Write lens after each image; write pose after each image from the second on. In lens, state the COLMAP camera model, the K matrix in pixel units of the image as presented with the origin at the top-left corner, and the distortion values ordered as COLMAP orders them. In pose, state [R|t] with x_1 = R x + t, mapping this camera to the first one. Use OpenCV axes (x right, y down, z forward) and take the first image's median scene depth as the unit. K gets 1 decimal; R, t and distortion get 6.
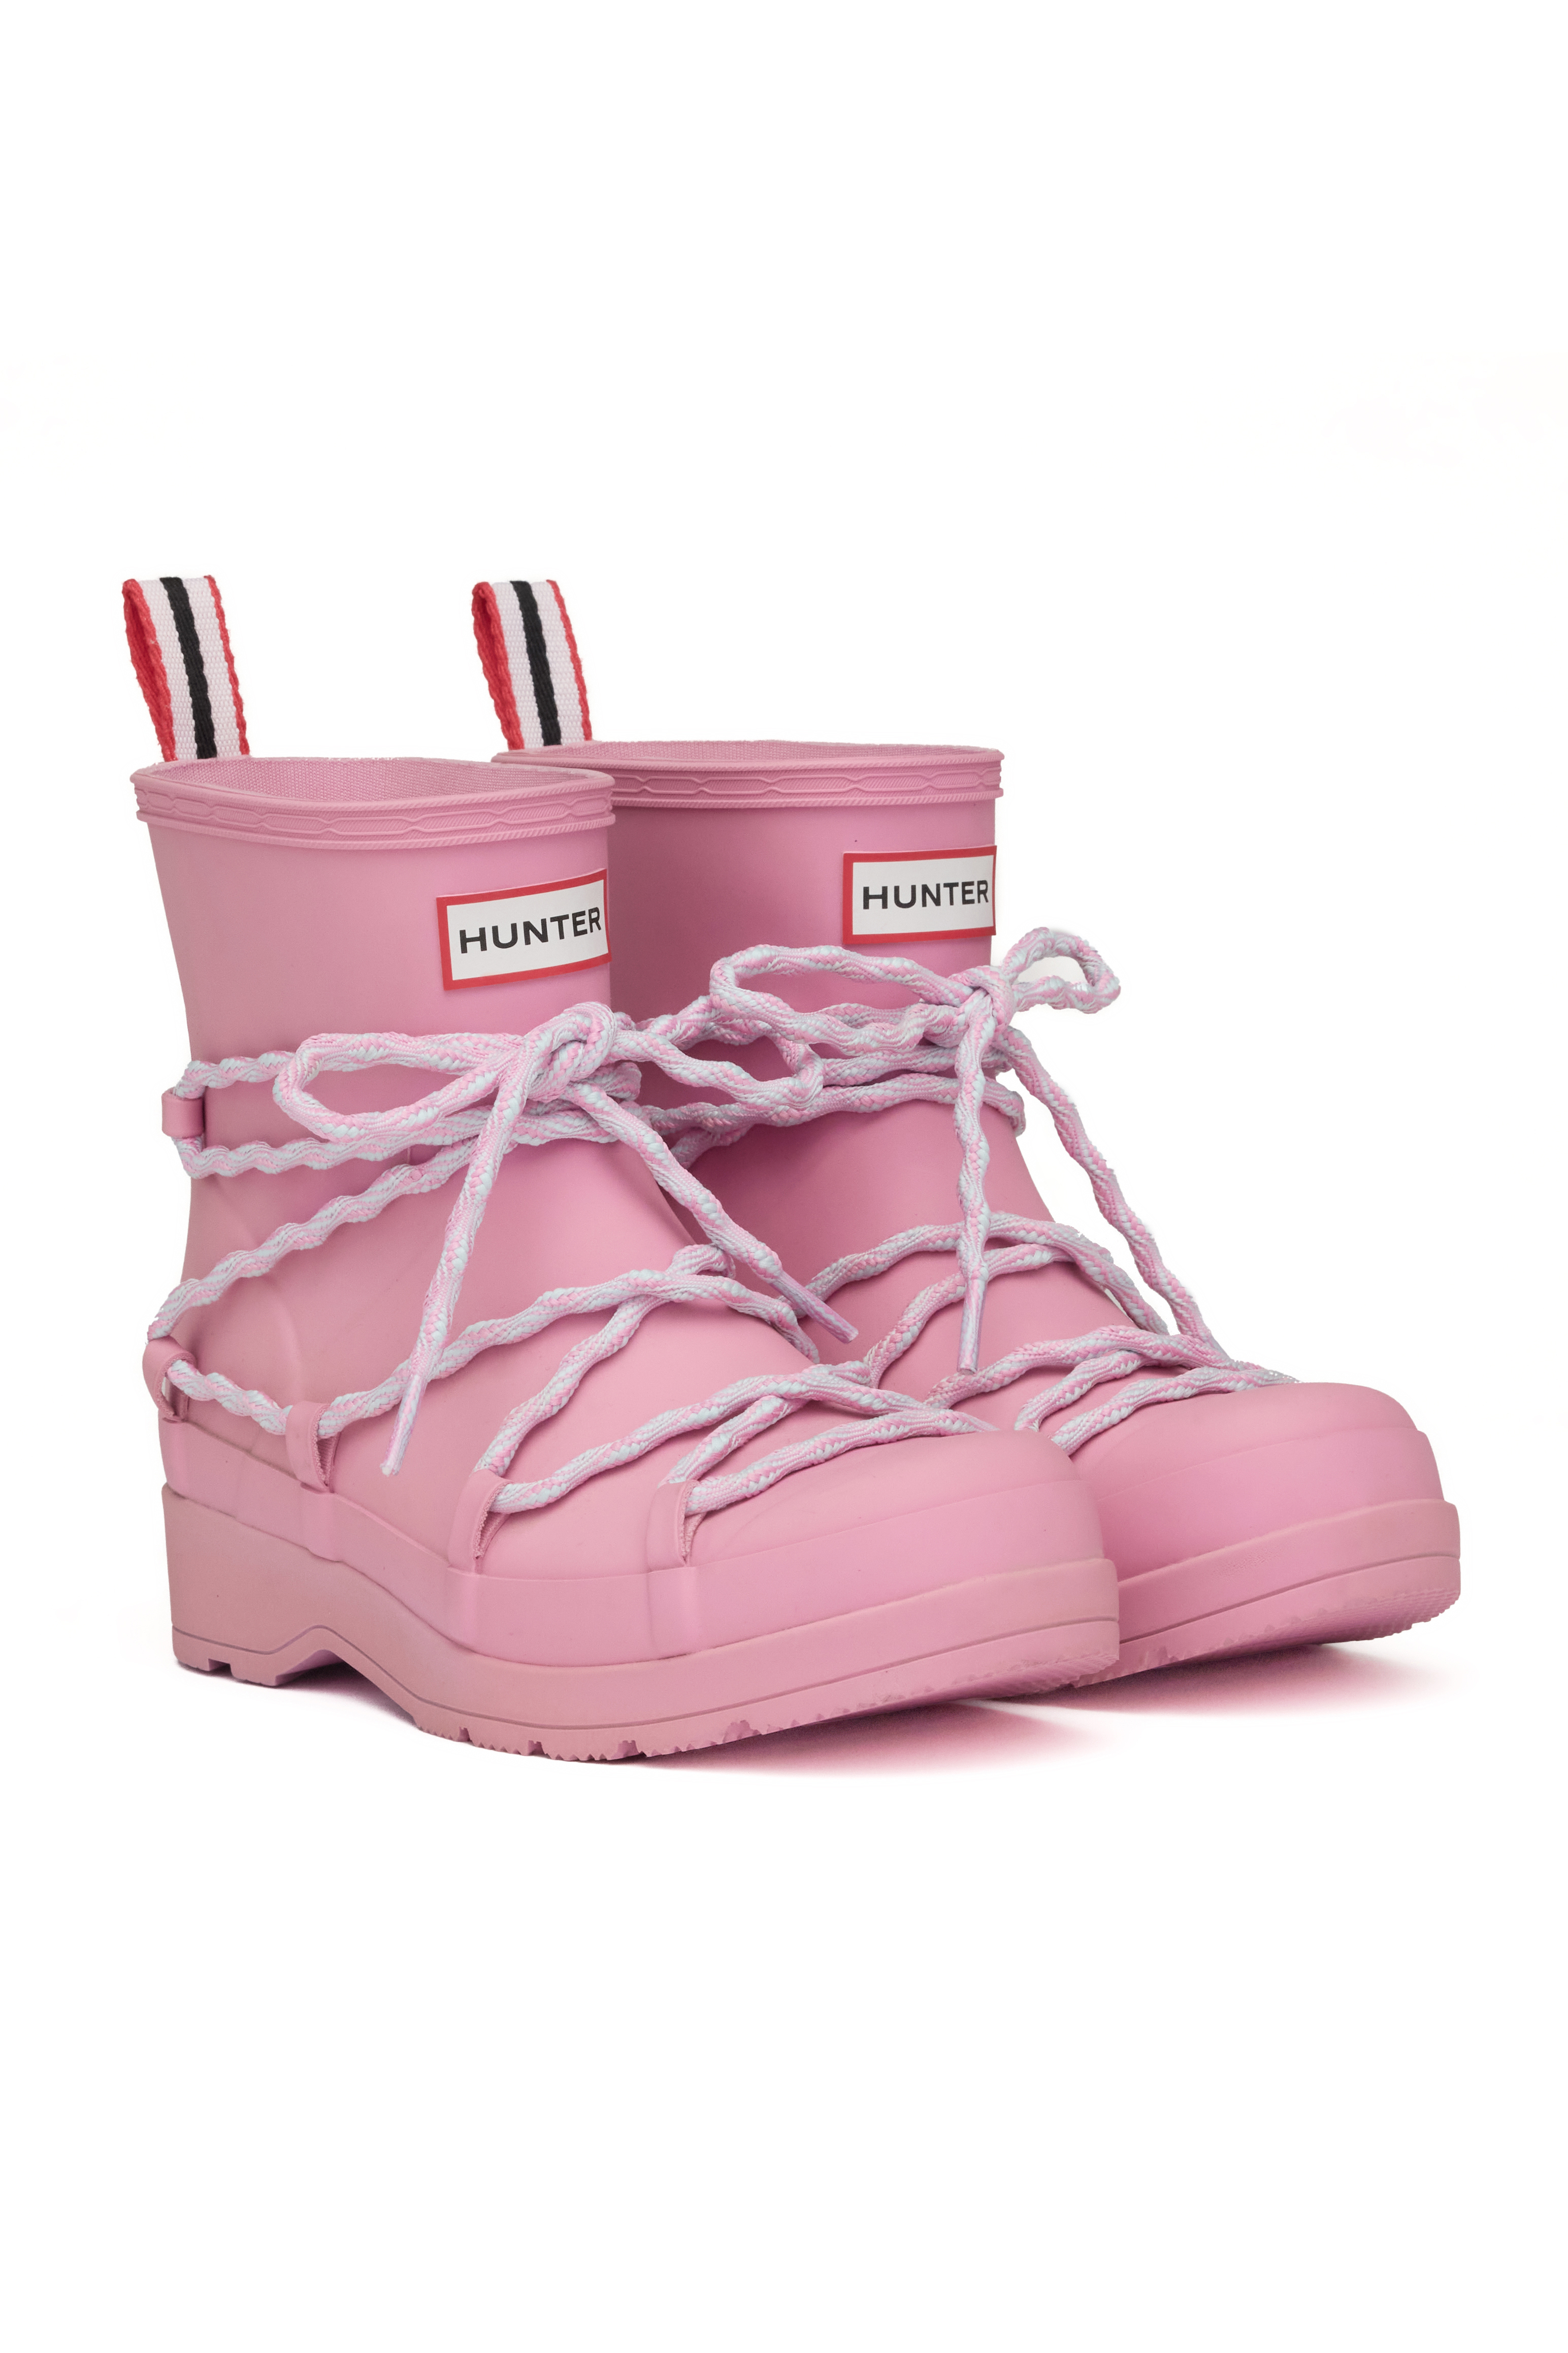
lens RADIAL K [[6825.1, 0, 784.0], [0, 6825.1, 1176.5], [0, 0, 1]] dist [-0.001982, 1.728940]
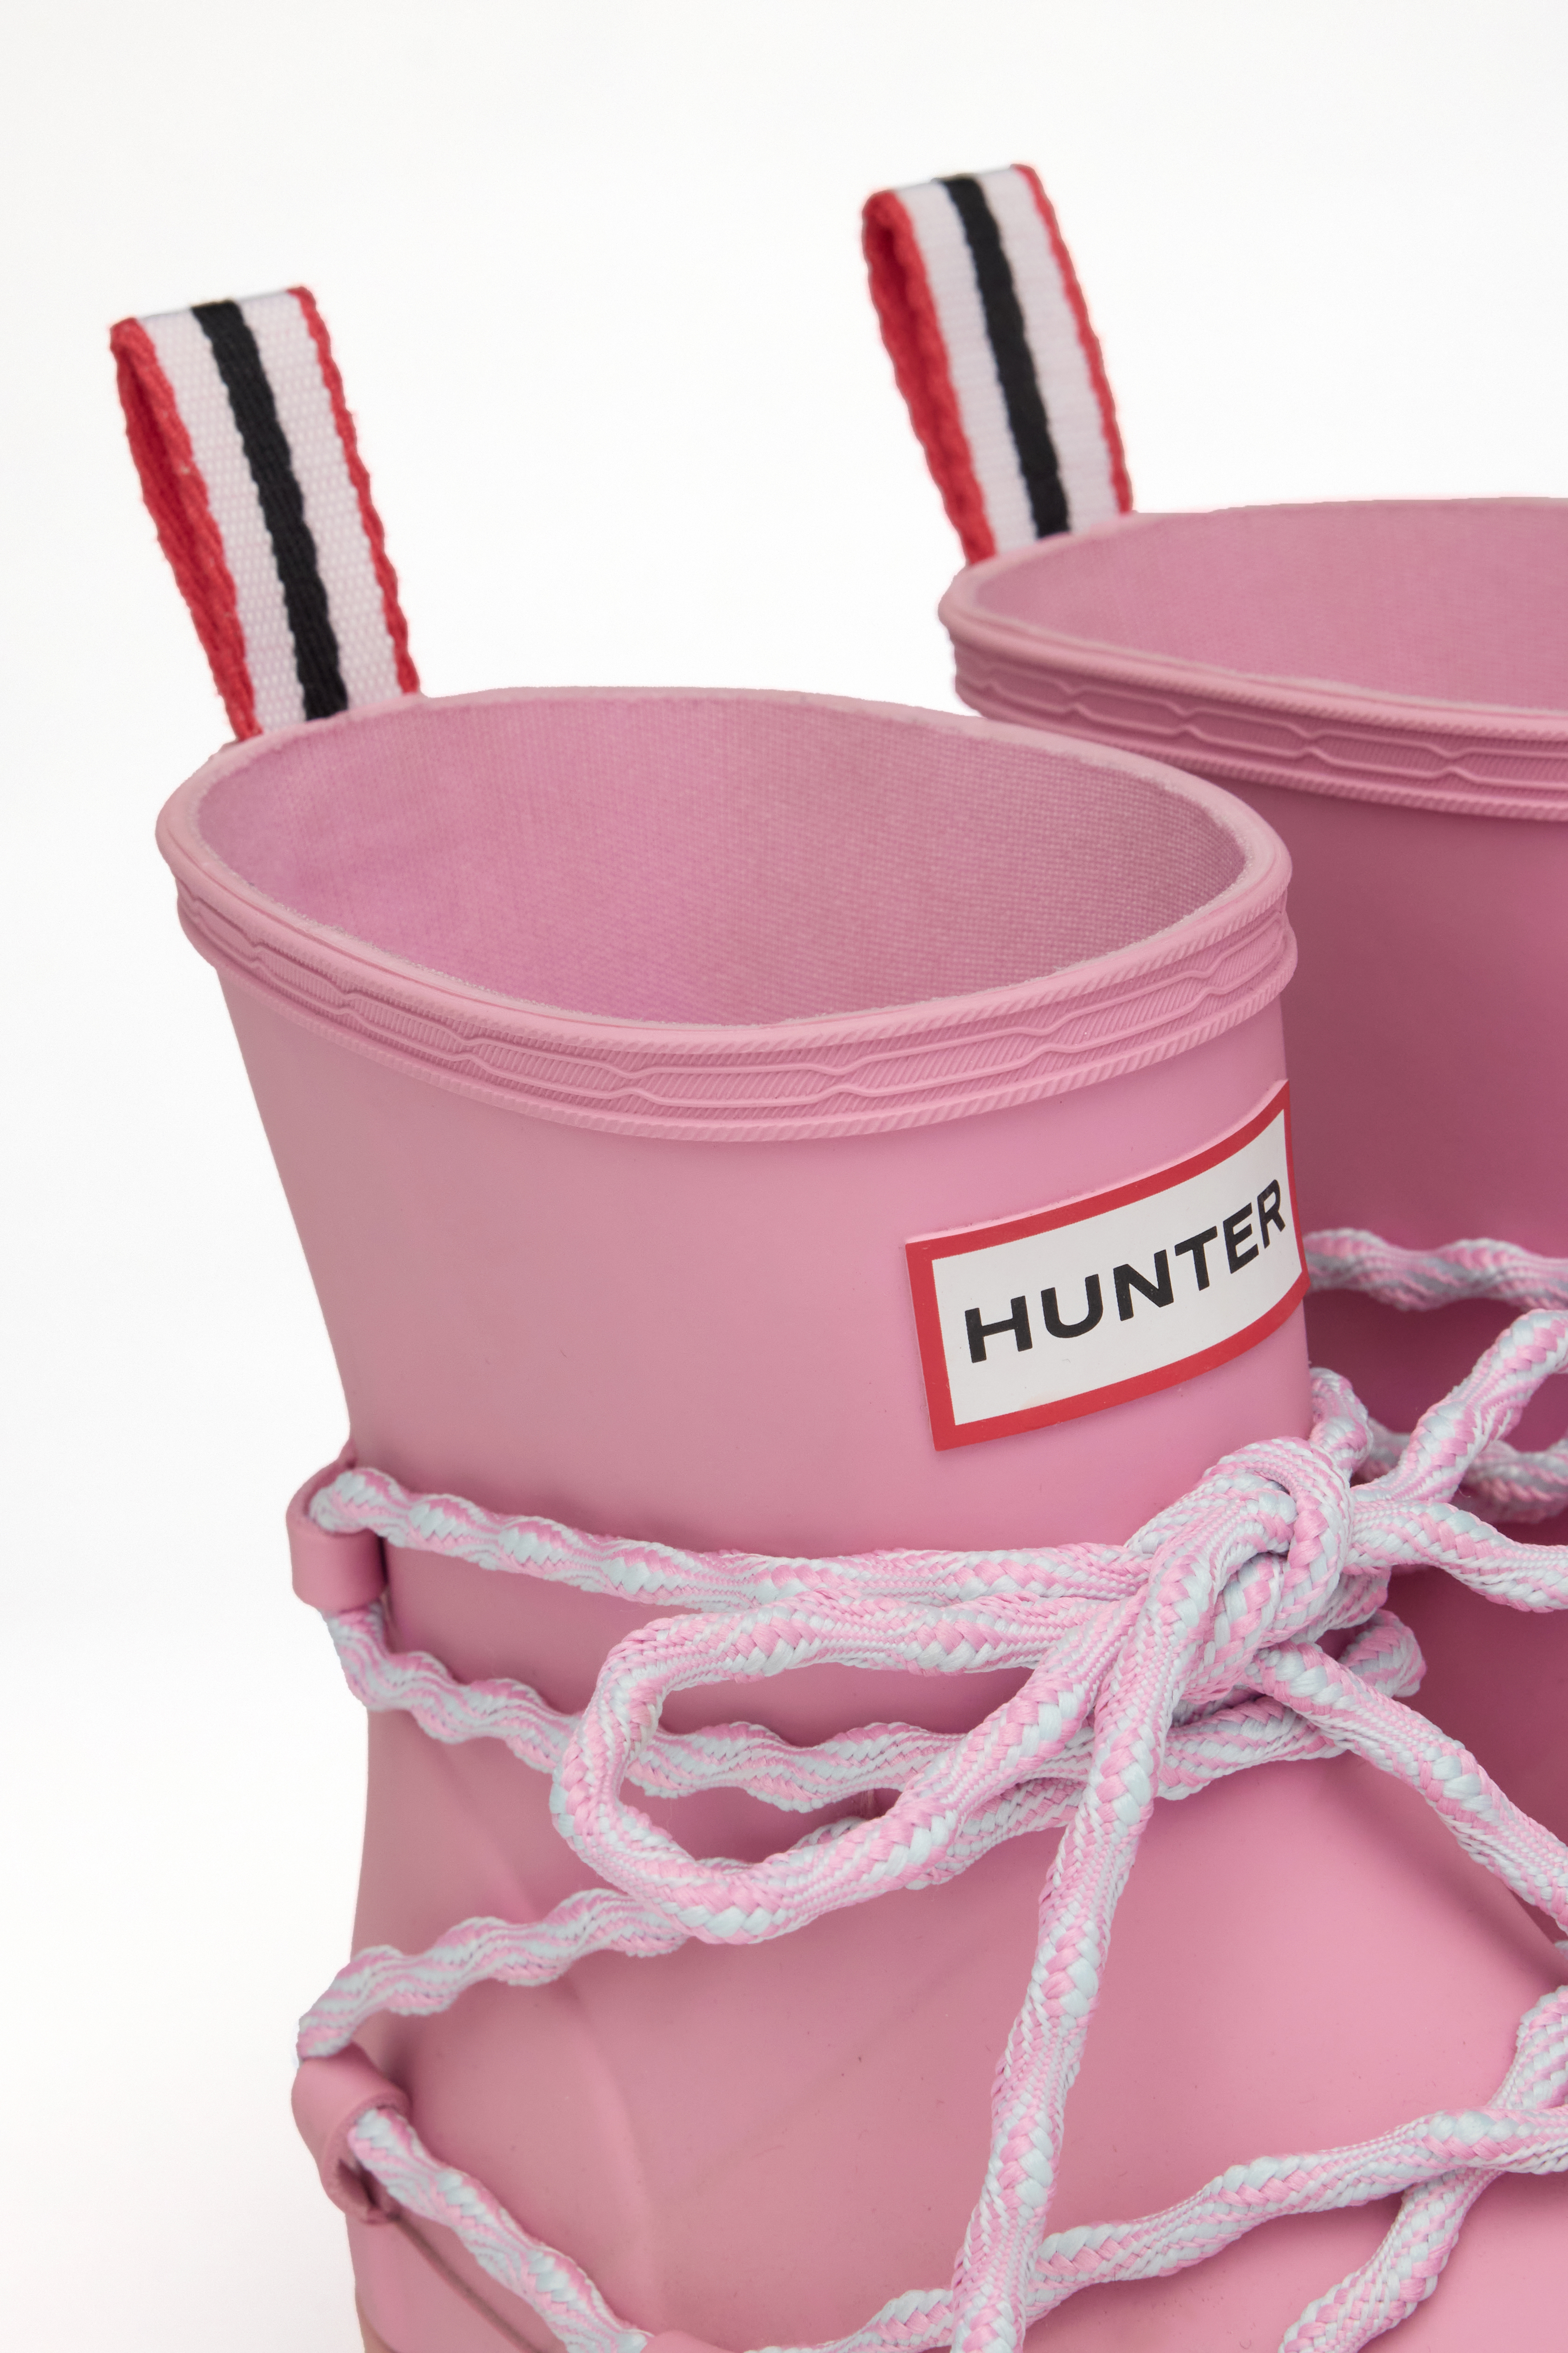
lens RADIAL K [[6825.0, 0, 784.0], [0, 6825.0, 1176.5], [0, 0, 1]] dist [-0.001982, 1.728940]
pose [[0.997417, -0.062089, -0.036126, -0.041057], [0.067672, 0.980848, 0.182640, -0.115144], [0.024095, -0.184613, 0.982516, 0.566667]]
